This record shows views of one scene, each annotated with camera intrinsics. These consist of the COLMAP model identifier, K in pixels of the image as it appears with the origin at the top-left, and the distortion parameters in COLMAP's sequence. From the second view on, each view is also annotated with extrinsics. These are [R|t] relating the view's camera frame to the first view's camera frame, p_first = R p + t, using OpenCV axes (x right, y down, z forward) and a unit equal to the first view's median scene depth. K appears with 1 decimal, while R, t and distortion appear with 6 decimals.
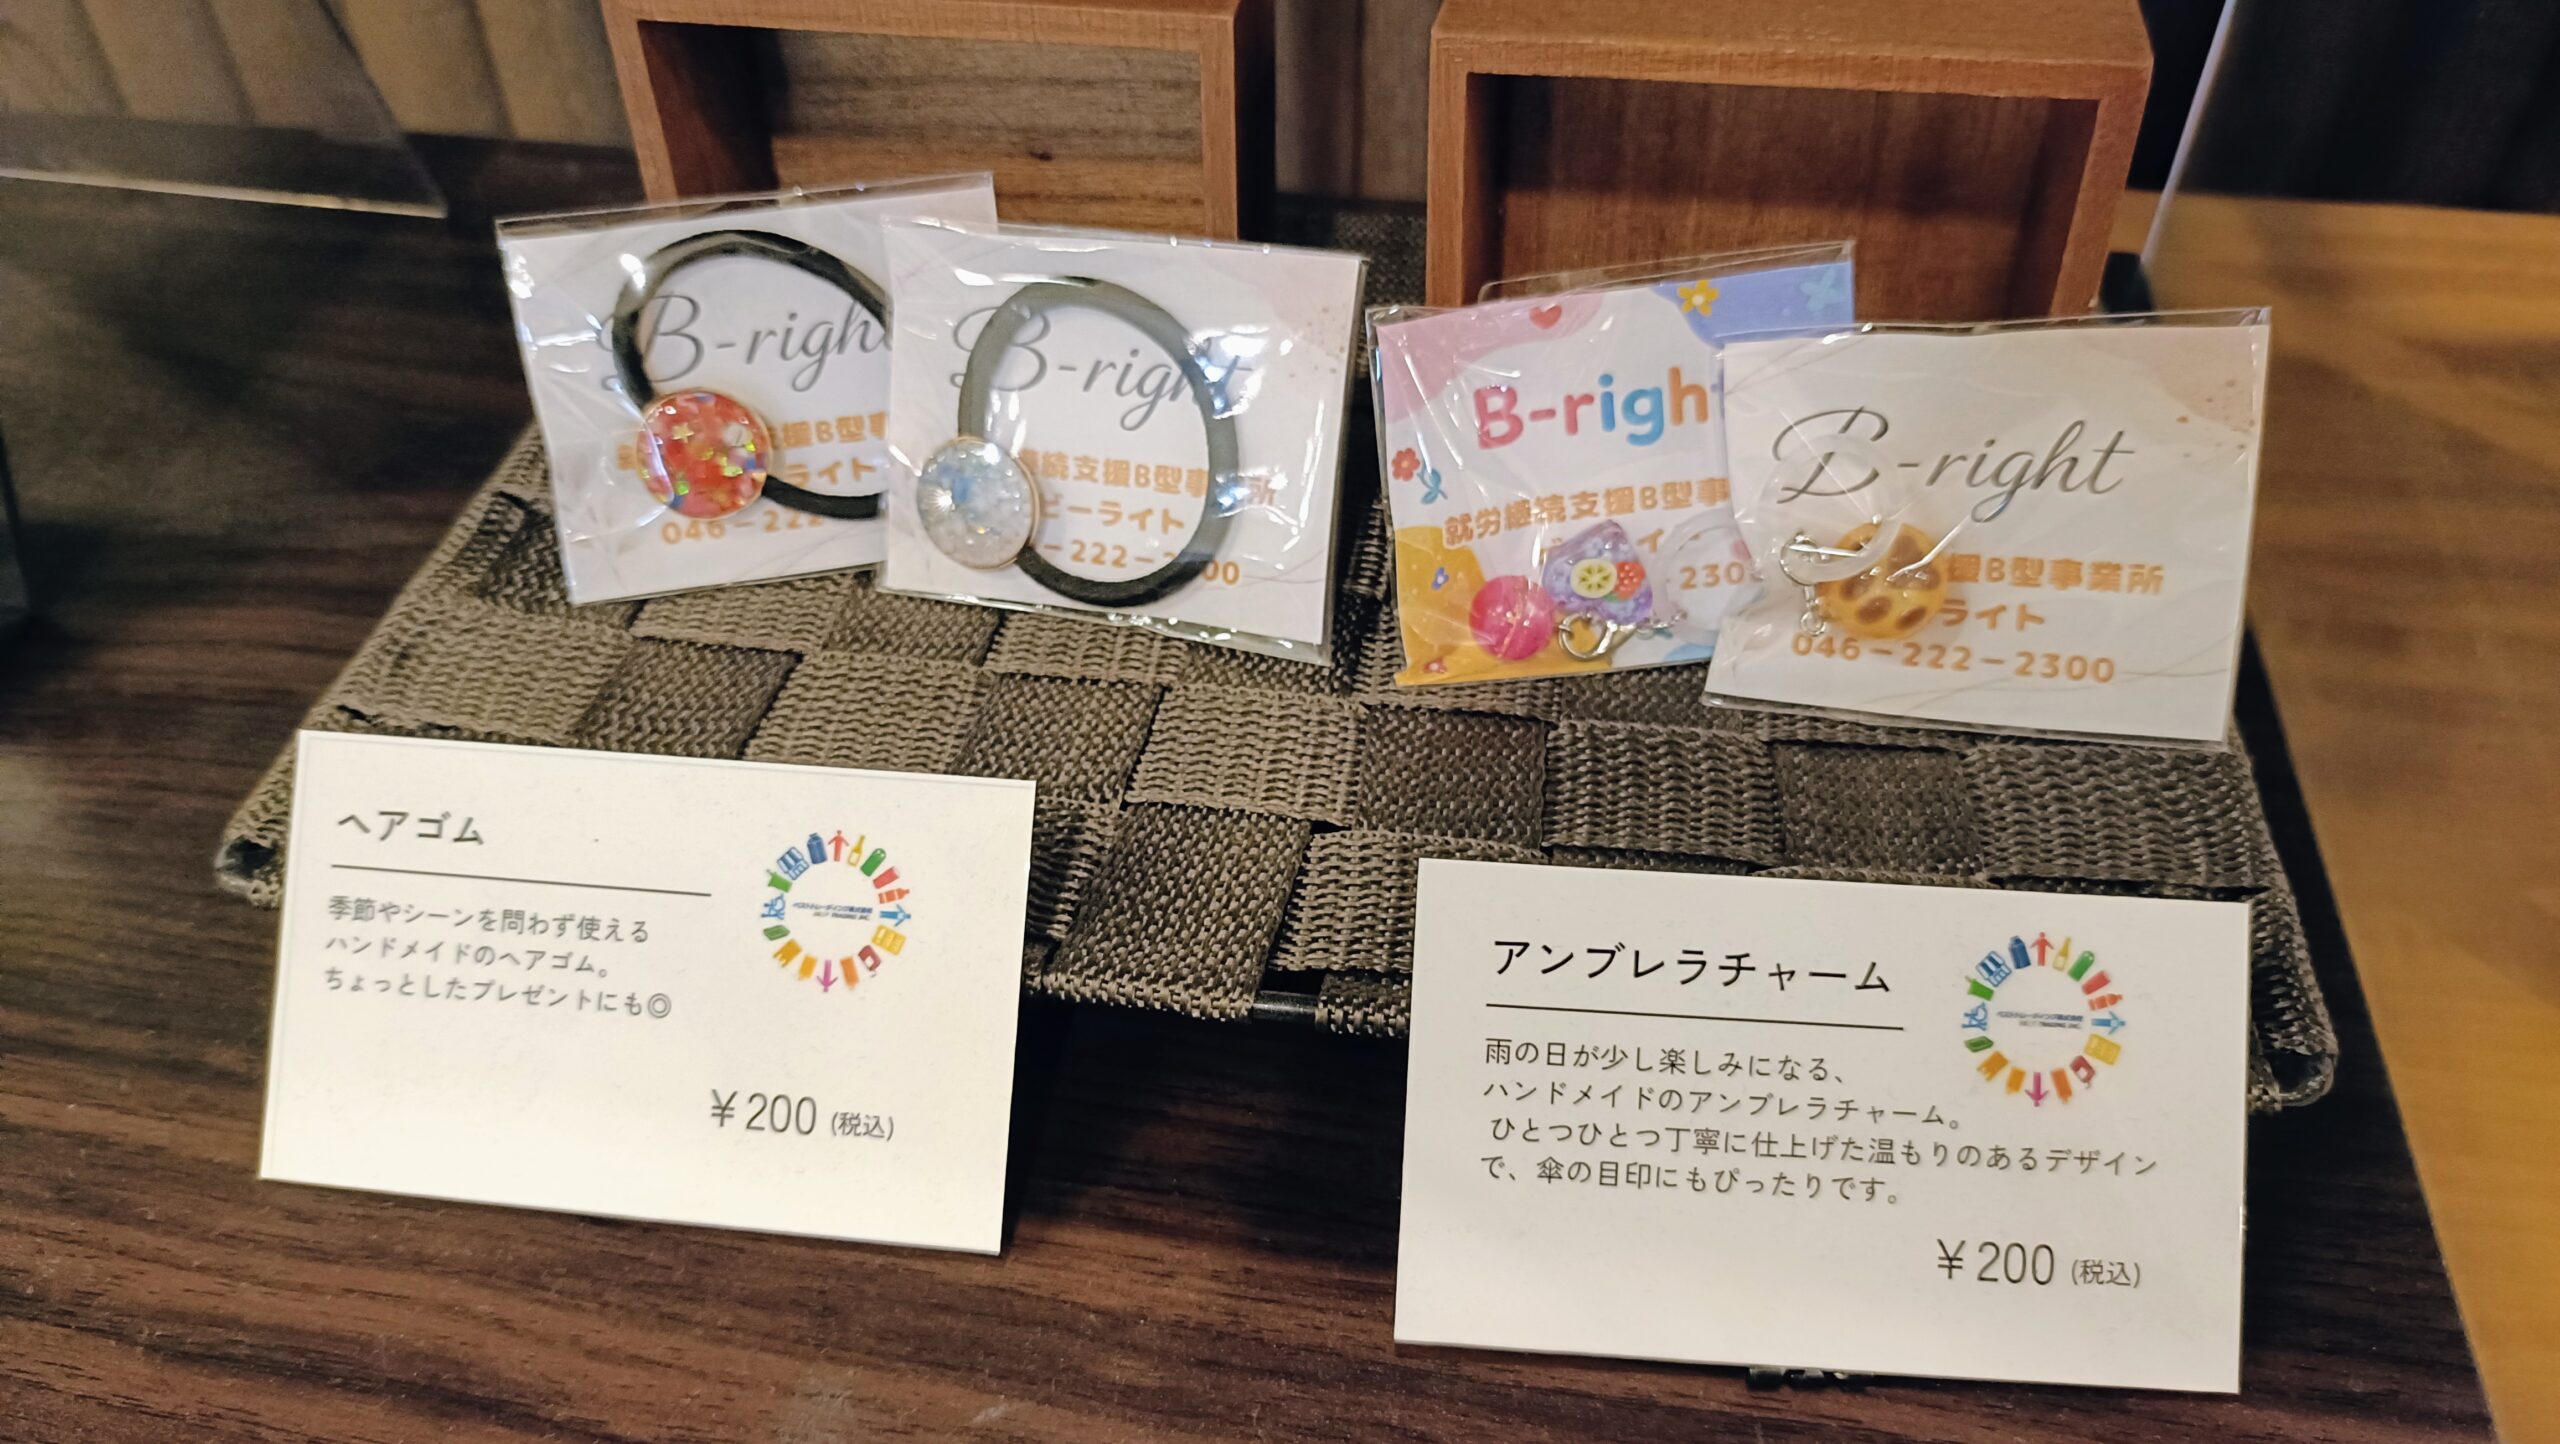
lens RADIAL K [[1926.2, 0, 1264.8], [0, 1926.2, 711.7], [0, 0, 1]] dist [-0.012639, -0.001412]
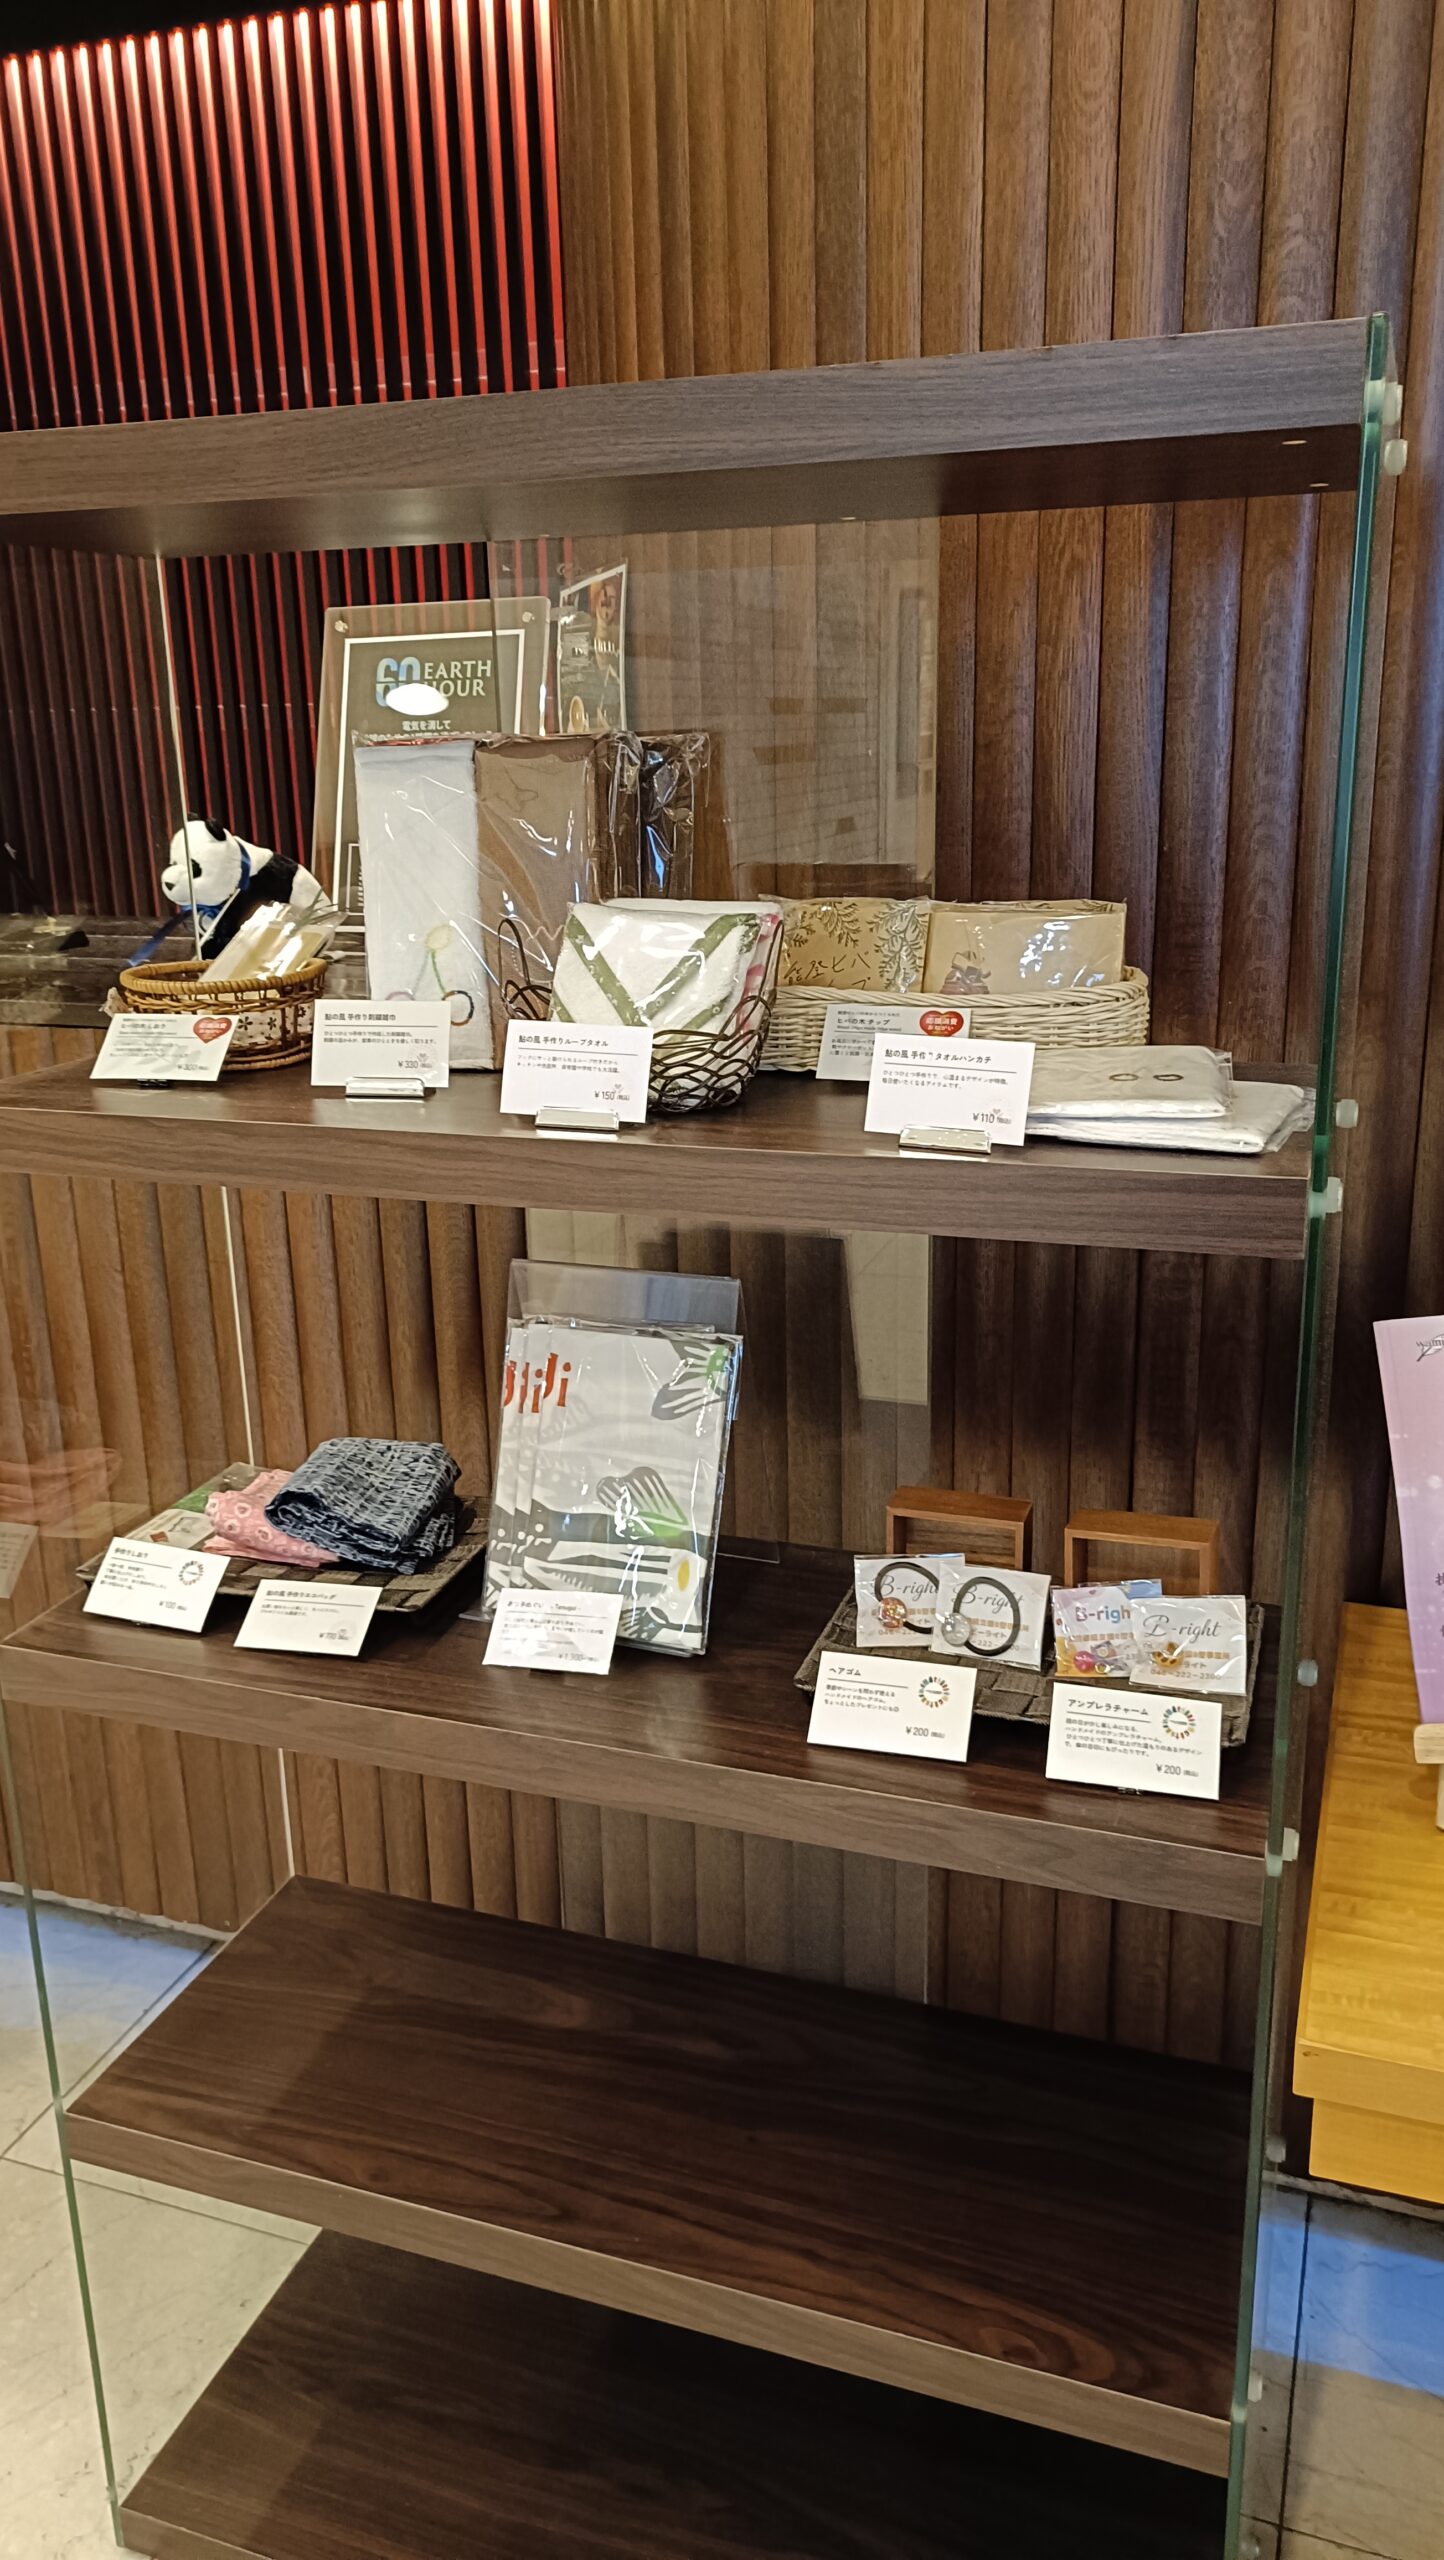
lens RADIAL K [[1926.2, 0, 717.0], [0, 1926.2, 1268.6], [0, 0, 1]] dist [-0.012639, -0.001412]
pose [[0.985353, 0.042488, -0.165149, -0.004590], [-0.112349, 0.890311, -0.441276, 1.167263], [0.128285, 0.453367, 0.882044, -3.308908]]
